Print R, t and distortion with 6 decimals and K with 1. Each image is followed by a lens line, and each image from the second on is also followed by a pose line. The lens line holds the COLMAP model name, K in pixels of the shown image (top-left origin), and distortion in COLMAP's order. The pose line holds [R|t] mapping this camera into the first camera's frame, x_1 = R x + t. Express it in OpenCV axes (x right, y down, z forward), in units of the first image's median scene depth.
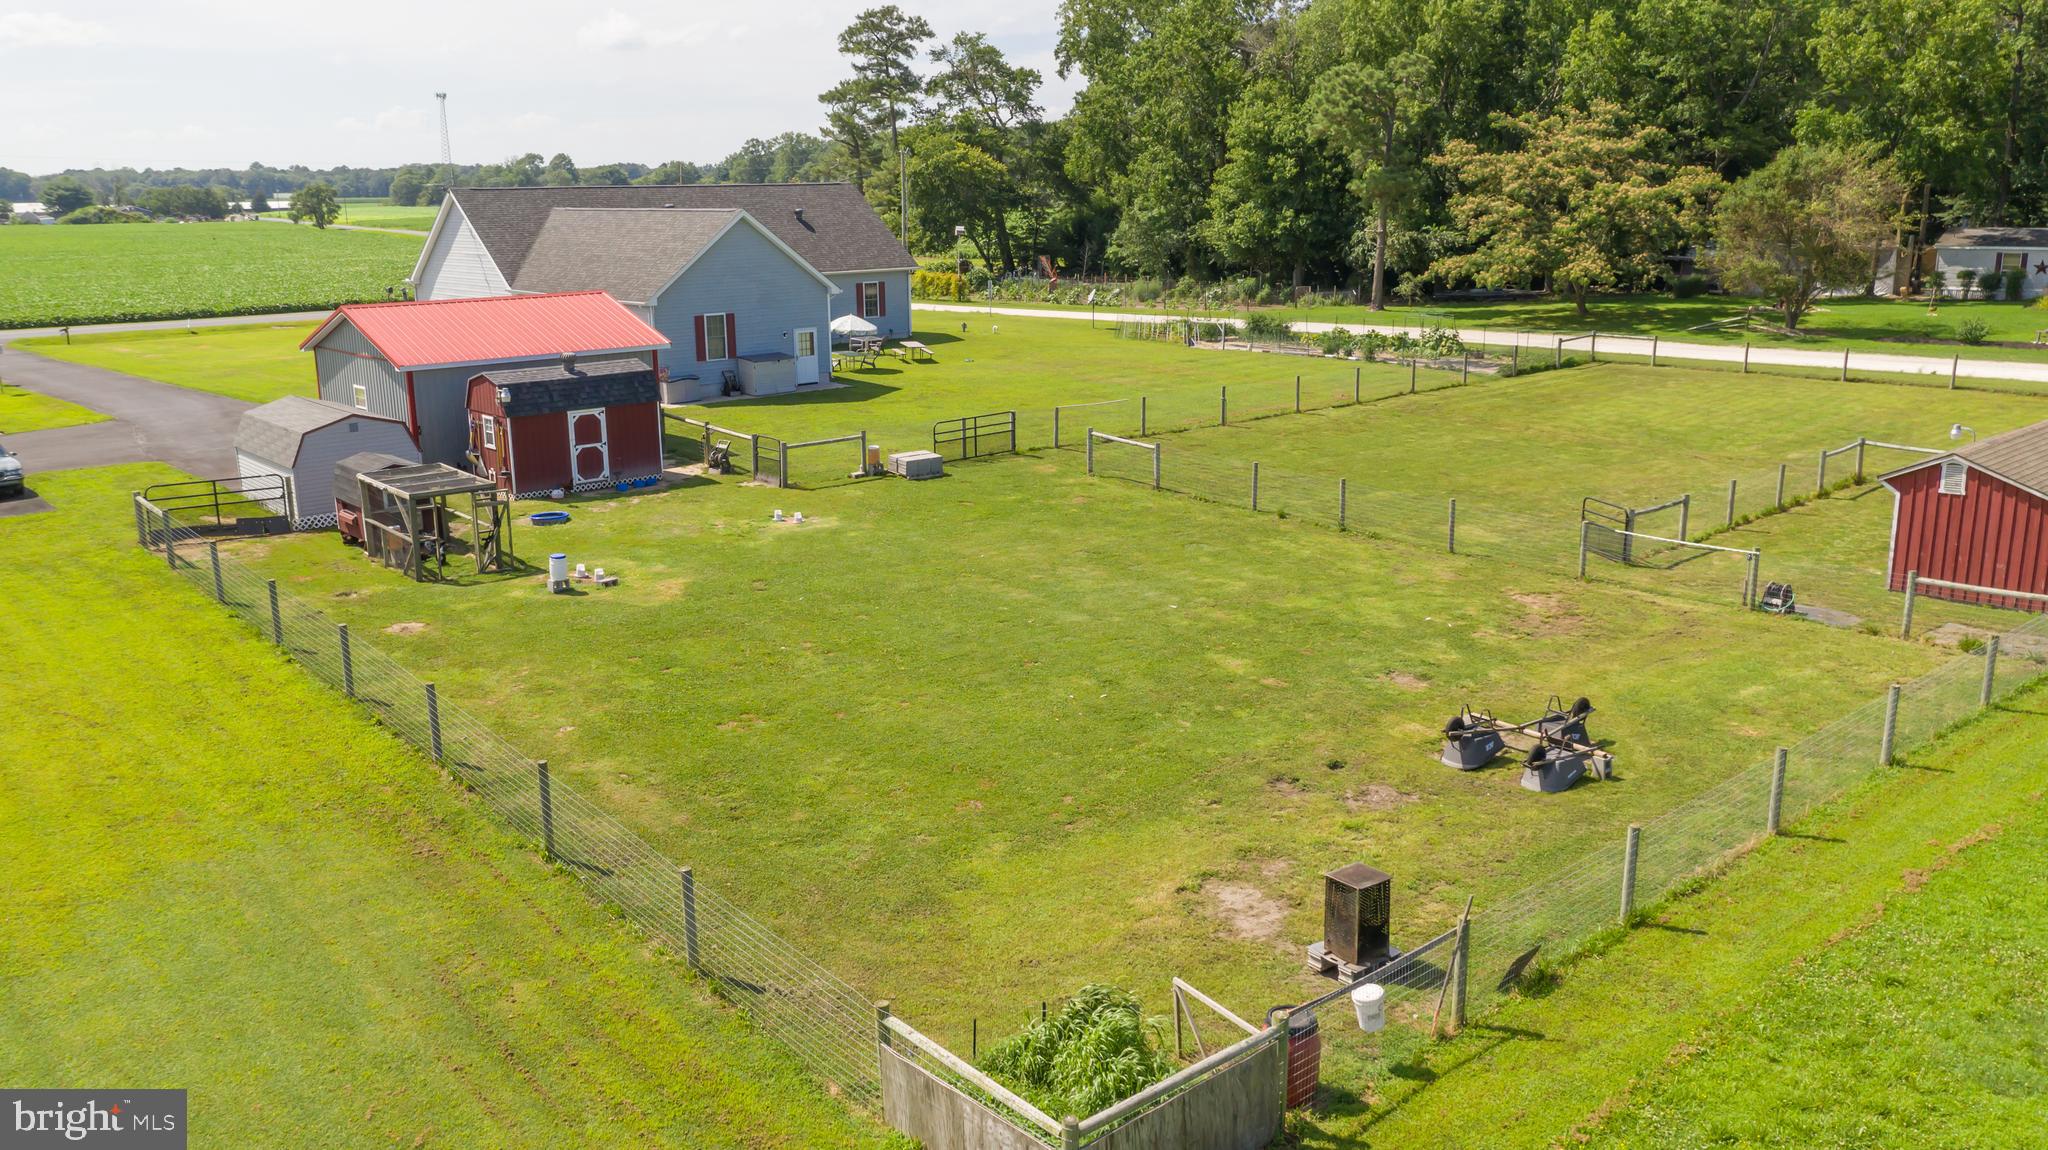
lens RADIAL K [[1628.3, 0, 1010.9], [0, 1628.3, 575.8], [0, 0, 1]] dist [-0.028776, 0.009874]
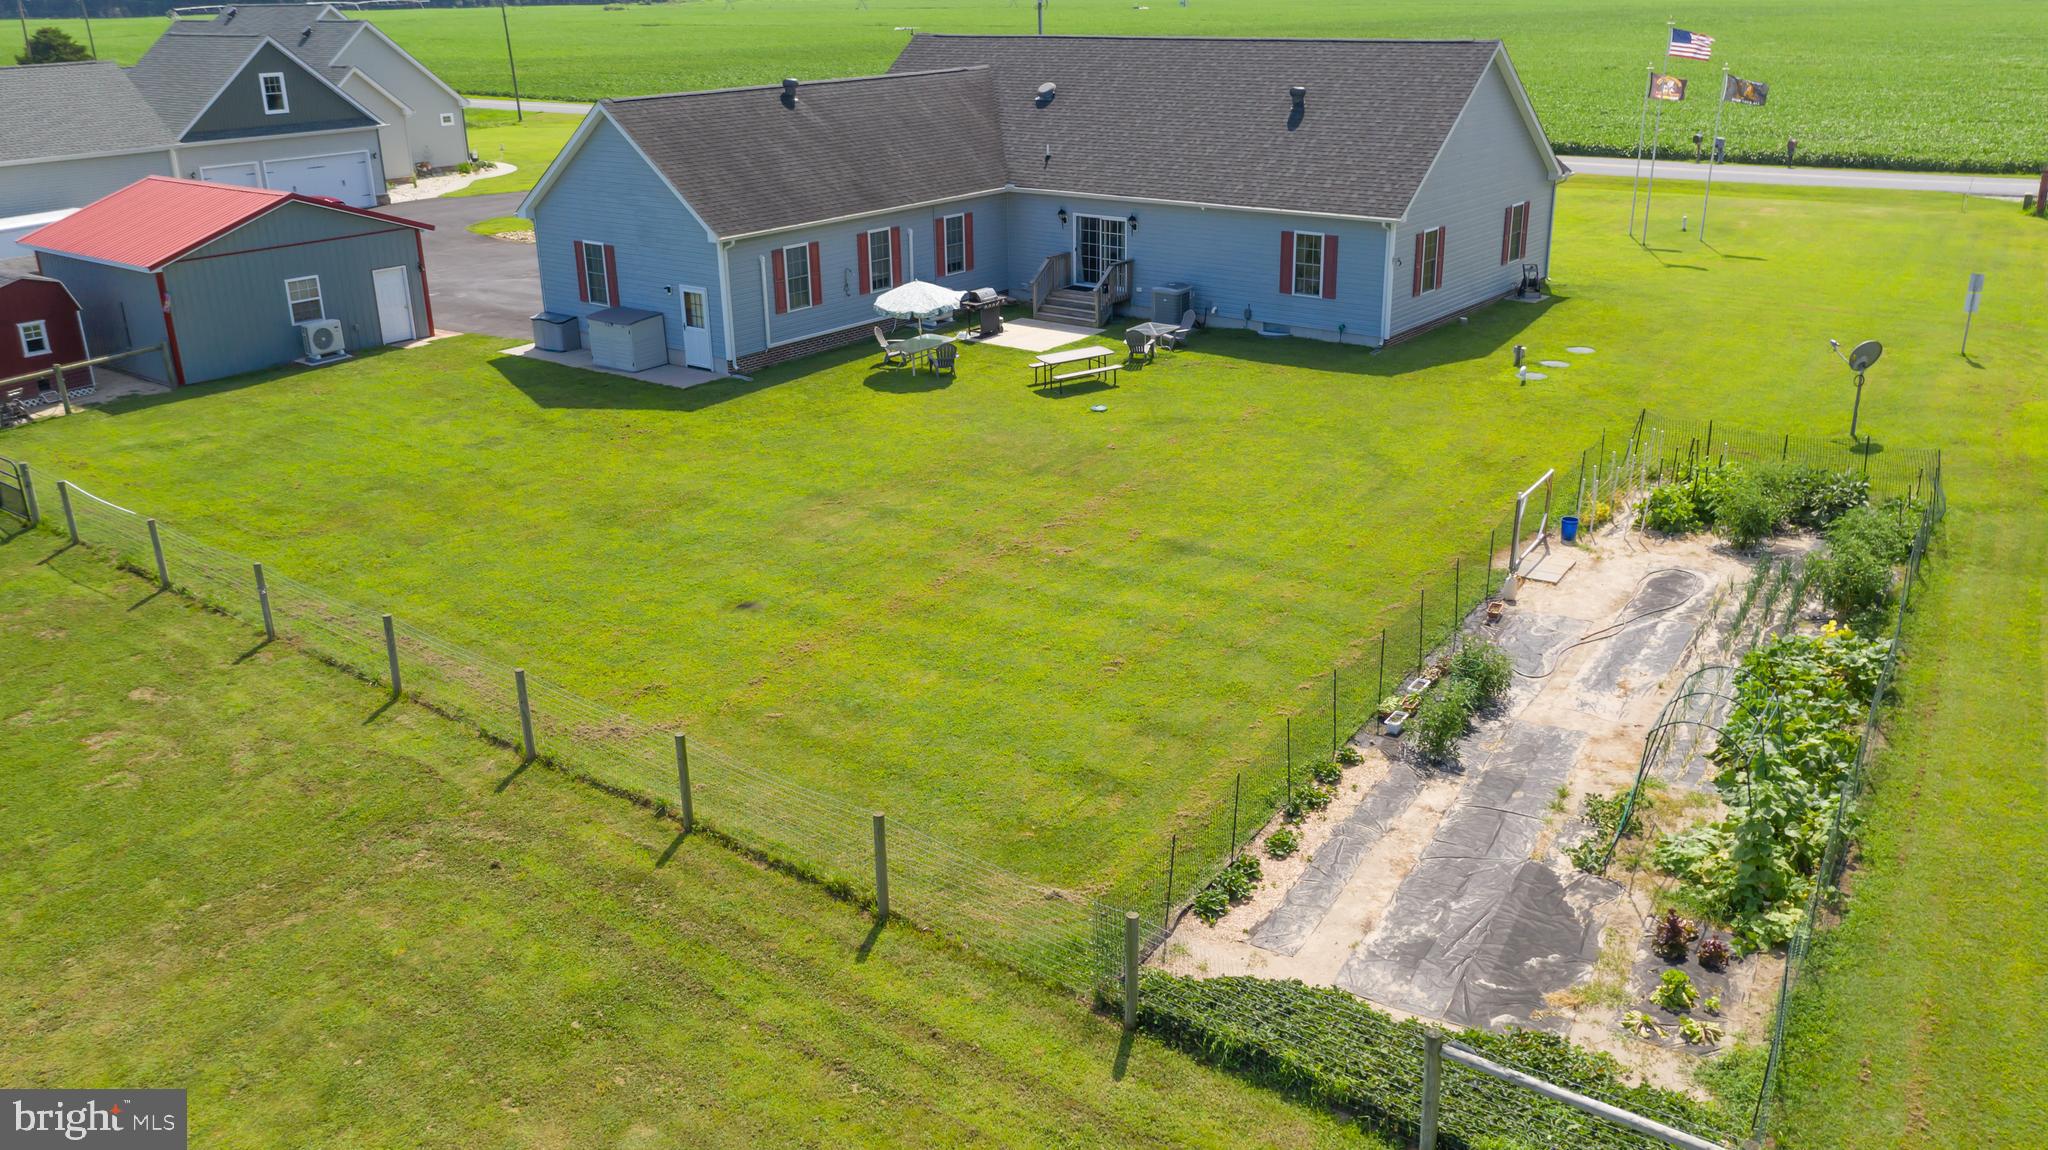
lens RADIAL K [[1628.3, 0, 1023.8], [0, 1628.3, 568.3], [0, 0, 1]] dist [-0.028776, 0.009874]
pose [[0.183402, 0.346187, -0.920064, 0.254596], [-0.215192, 0.927378, 0.306044, -0.127942], [0.959196, 0.141861, 0.244580, 0.452396]]
